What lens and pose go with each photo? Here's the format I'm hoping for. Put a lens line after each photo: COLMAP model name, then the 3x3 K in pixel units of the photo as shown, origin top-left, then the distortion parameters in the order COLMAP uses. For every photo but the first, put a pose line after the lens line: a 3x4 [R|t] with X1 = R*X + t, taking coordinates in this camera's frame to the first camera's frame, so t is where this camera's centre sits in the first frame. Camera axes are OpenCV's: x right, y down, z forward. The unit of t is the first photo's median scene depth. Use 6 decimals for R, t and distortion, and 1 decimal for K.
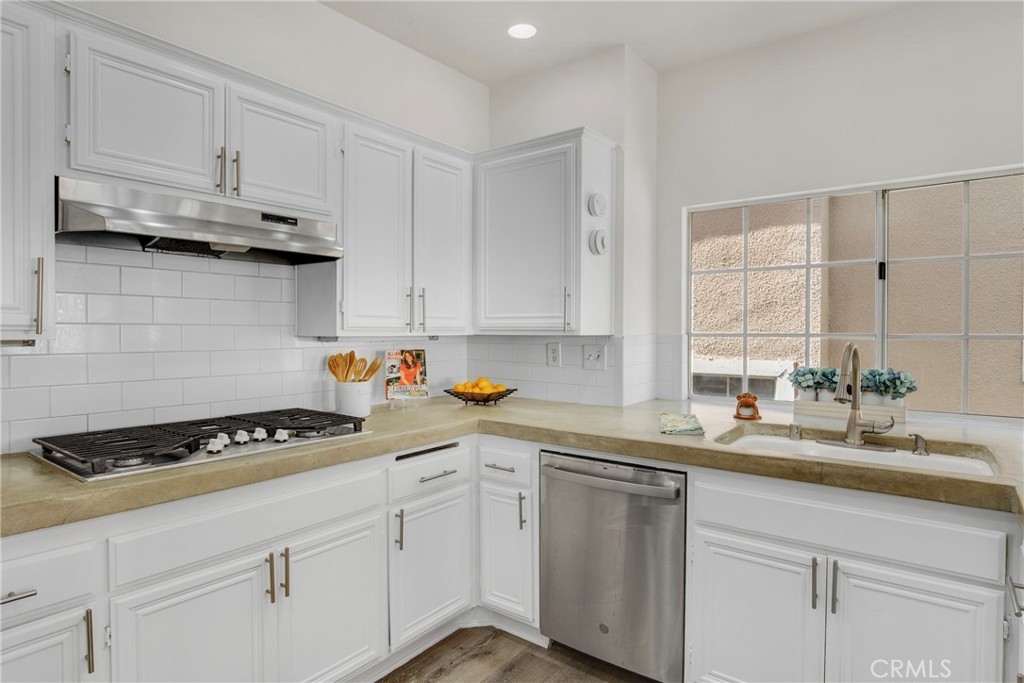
lens RADIAL K [[570.6, 0, 515.5], [0, 570.6, 330.9], [0, 0, 1]] dist [-0.001810, -0.000163]
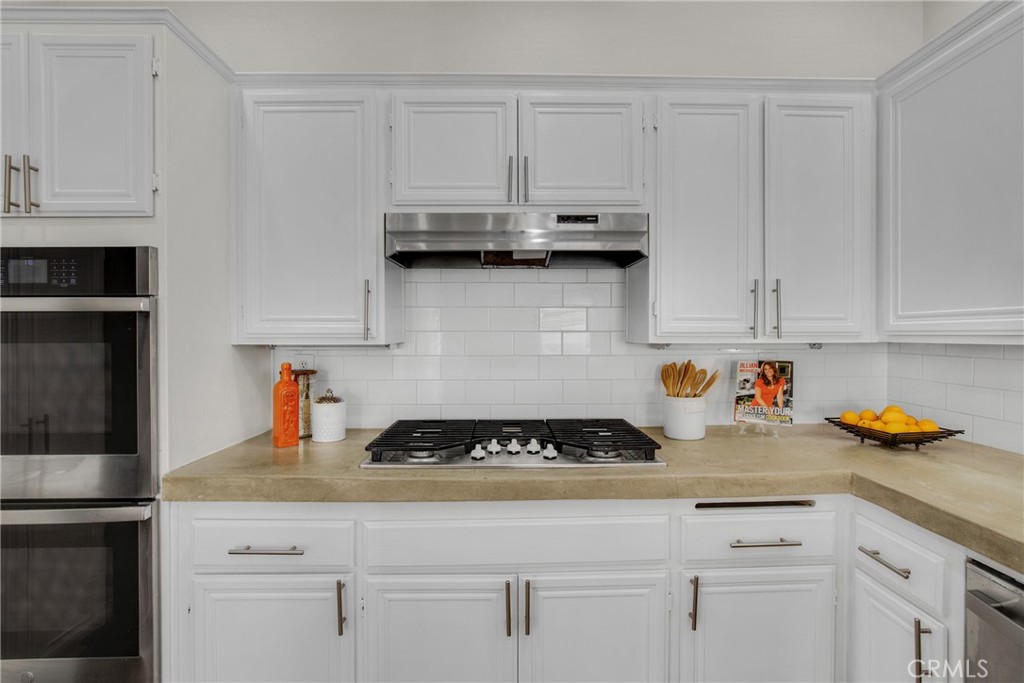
lens RADIAL K [[475.5, 0, 507.1], [0, 475.5, 336.4], [0, 0, 1]] dist [-0.018213, 0.000859]
pose [[0.620275, 0.000929, -0.784383, 0.106801], [0.001622, 0.999996, 0.002467, -0.002905], [0.784382, -0.002802, 0.620271, 0.345351]]
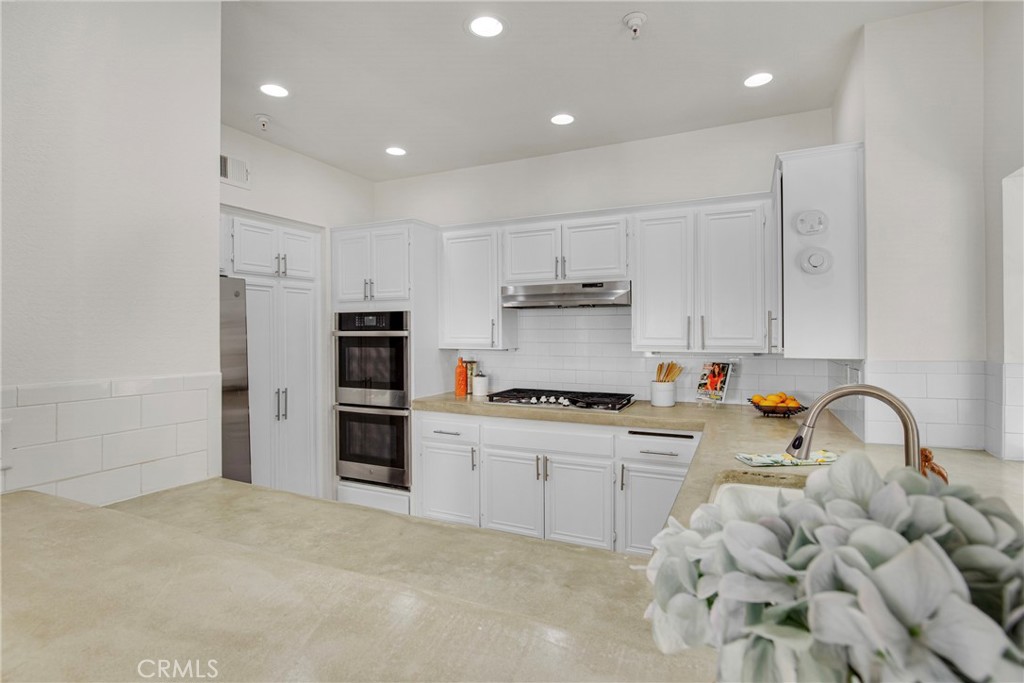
lens RADIAL K [[475.5, 0, 507.1], [0, 475.5, 336.4], [0, 0, 1]] dist [-0.018213, 0.000859]
pose [[0.225765, 0.003525, -0.974175, 0.804843], [-0.000983, 0.999994, 0.003390, -0.031905], [0.974181, 0.000193, 0.225767, 0.328448]]
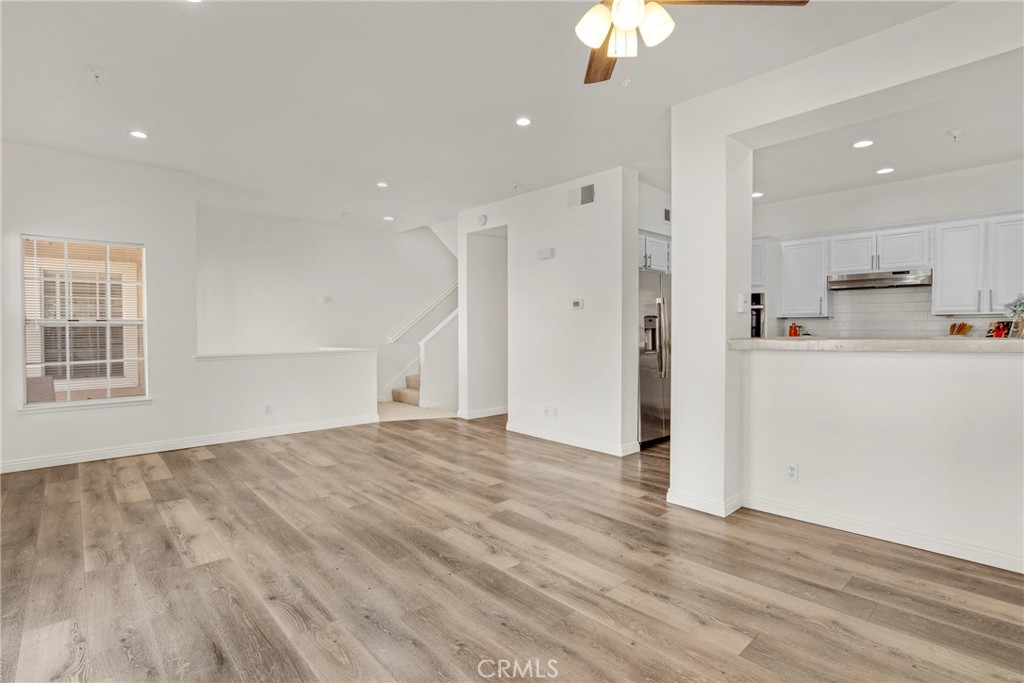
lens RADIAL K [[464.4, 0, 563.1], [0, 464.4, 338.3], [0, 0, 1]] dist [-0.001469, 0.000211]
pose [[-0.097669, 0.020211, -0.995014, 1.627245], [-0.001502, 0.999790, 0.020455, 0.064452], [0.995218, 0.003492, -0.097618, -0.331824]]
